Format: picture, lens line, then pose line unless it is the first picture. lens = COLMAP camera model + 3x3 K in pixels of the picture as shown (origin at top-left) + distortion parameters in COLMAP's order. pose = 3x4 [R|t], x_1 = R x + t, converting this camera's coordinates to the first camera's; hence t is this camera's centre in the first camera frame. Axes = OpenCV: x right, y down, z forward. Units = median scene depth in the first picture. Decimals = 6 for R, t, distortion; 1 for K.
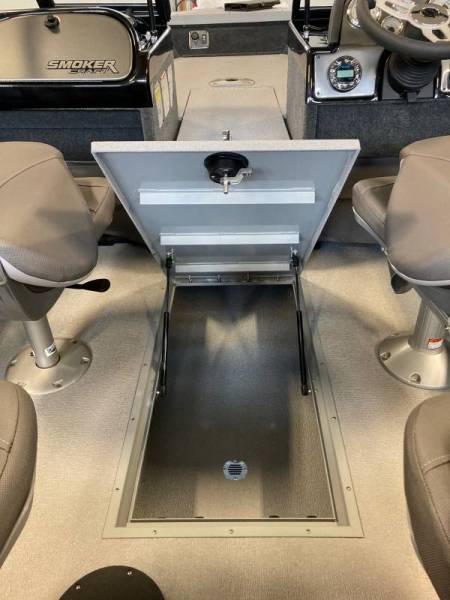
lens RADIAL K [[485.0, 0, 225.0], [0, 485.0, 300.0], [0, 0, 1]] dist [0.038238, -0.040439]
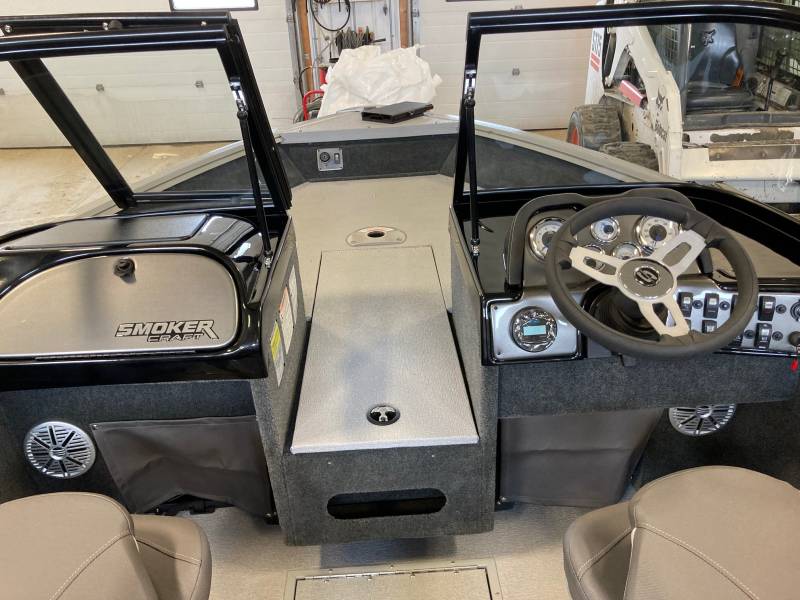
lens RADIAL K [[646.7, 0, 400.0], [0, 646.7, 300.0], [0, 0, 1]] dist [0.038238, -0.040439]
pose [[0.998197, -0.041870, 0.043011, 0.007366], [0.047719, 0.988215, -0.145445, -0.368407], [-0.036414, 0.147235, 0.988431, 0.050359]]
